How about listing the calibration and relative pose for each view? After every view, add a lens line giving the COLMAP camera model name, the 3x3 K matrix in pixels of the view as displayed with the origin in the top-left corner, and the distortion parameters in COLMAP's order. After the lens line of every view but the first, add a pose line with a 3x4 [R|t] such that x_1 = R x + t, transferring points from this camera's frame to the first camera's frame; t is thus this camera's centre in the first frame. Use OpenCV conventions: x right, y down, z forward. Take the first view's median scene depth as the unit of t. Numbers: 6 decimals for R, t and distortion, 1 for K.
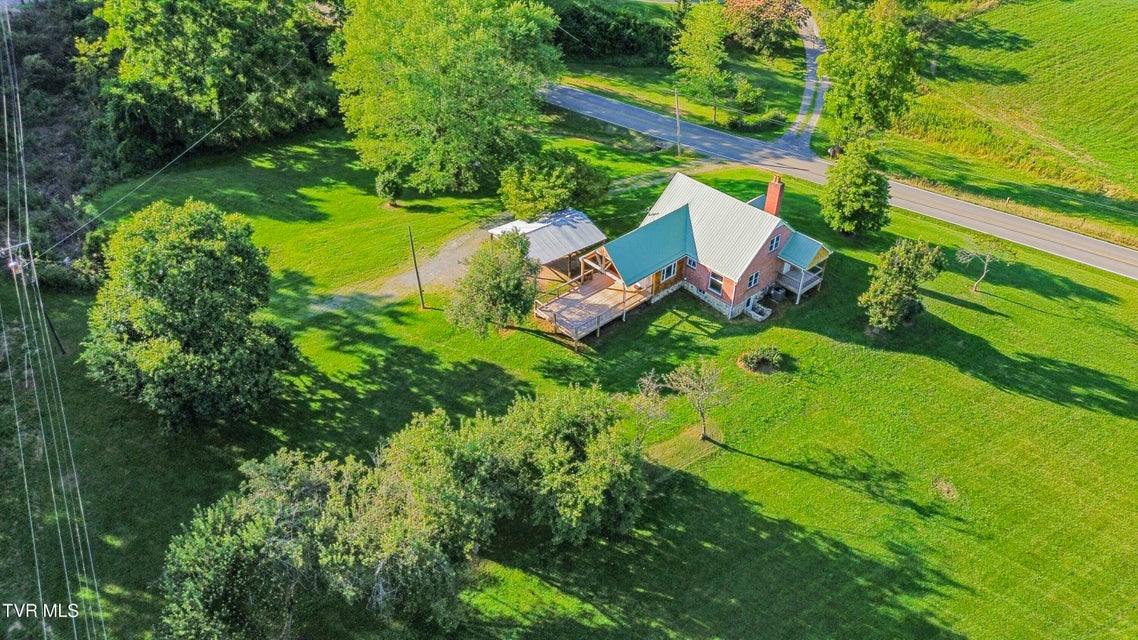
lens RADIAL K [[798.2, 0, 569.5], [0, 798.2, 311.9], [0, 0, 1]] dist [0.063972, -0.069169]
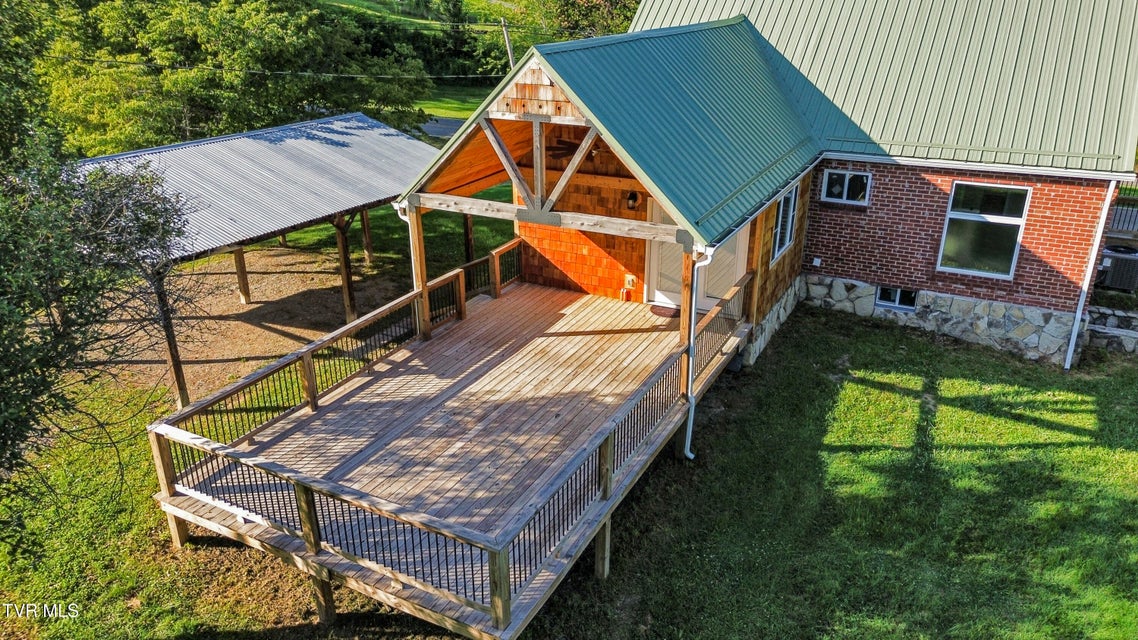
lens RADIAL K [[817.0, 0, 573.8], [0, 817.0, 313.9], [0, 0, 1]] dist [0.078923, -0.095544]
pose [[0.939764, -0.144344, 0.309852, -0.013661], [0.215183, 0.954132, -0.208155, 0.013485], [-0.265594, 0.262292, 0.927719, 0.824362]]
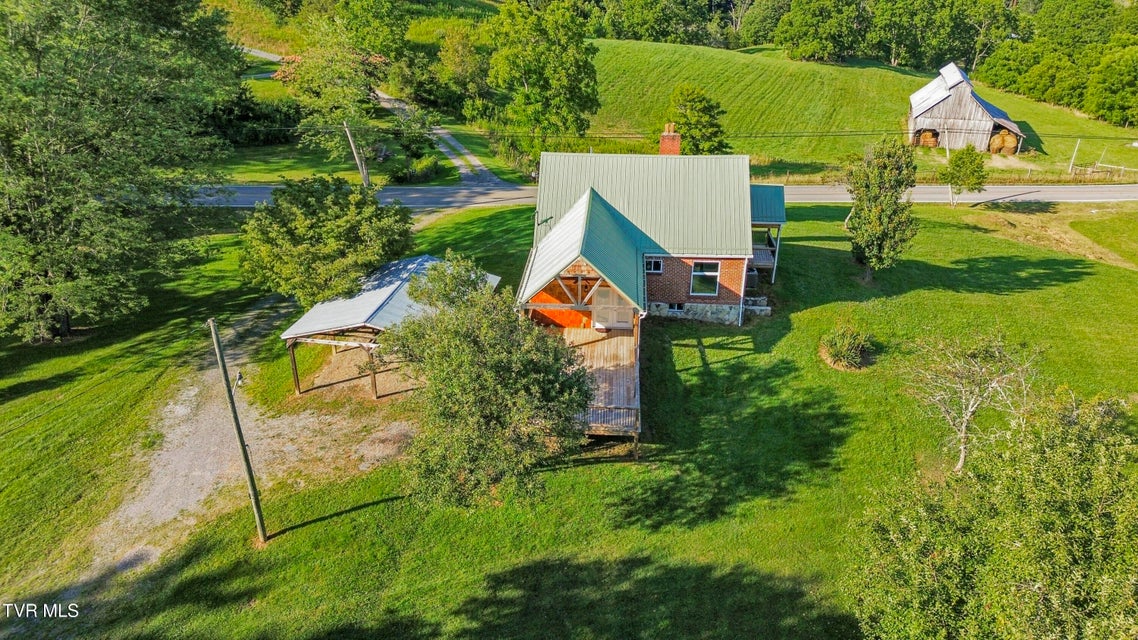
lens RADIAL K [[798.2, 0, 569.5], [0, 798.2, 311.9], [0, 0, 1]] dist [0.063972, -0.069169]
pose [[0.726030, -0.293143, 0.622052, -0.290983], [0.412570, 0.909384, -0.052983, -0.023518], [-0.550152, 0.295107, 0.781182, 0.594239]]
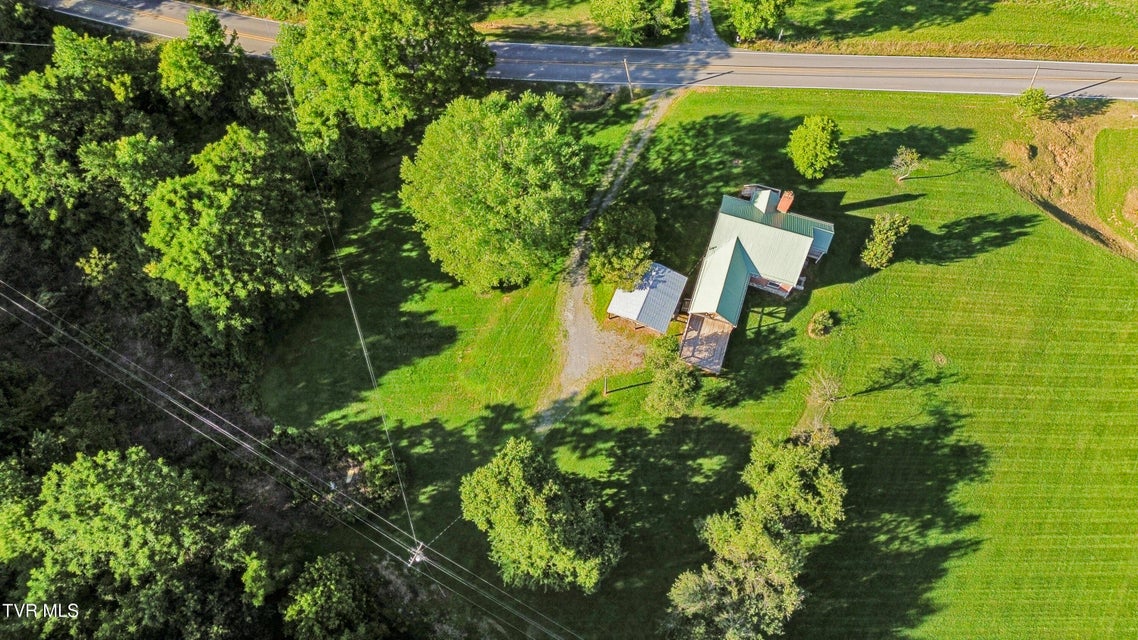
lens RADIAL K [[817.0, 0, 573.8], [0, 817.0, 313.9], [0, 0, 1]] dist [0.078923, -0.095544]
pose [[0.867473, -0.465649, 0.175104, -0.429104], [0.303716, 0.774478, 0.554924, -0.950713], [-0.394014, -0.428200, 0.813264, -0.093924]]
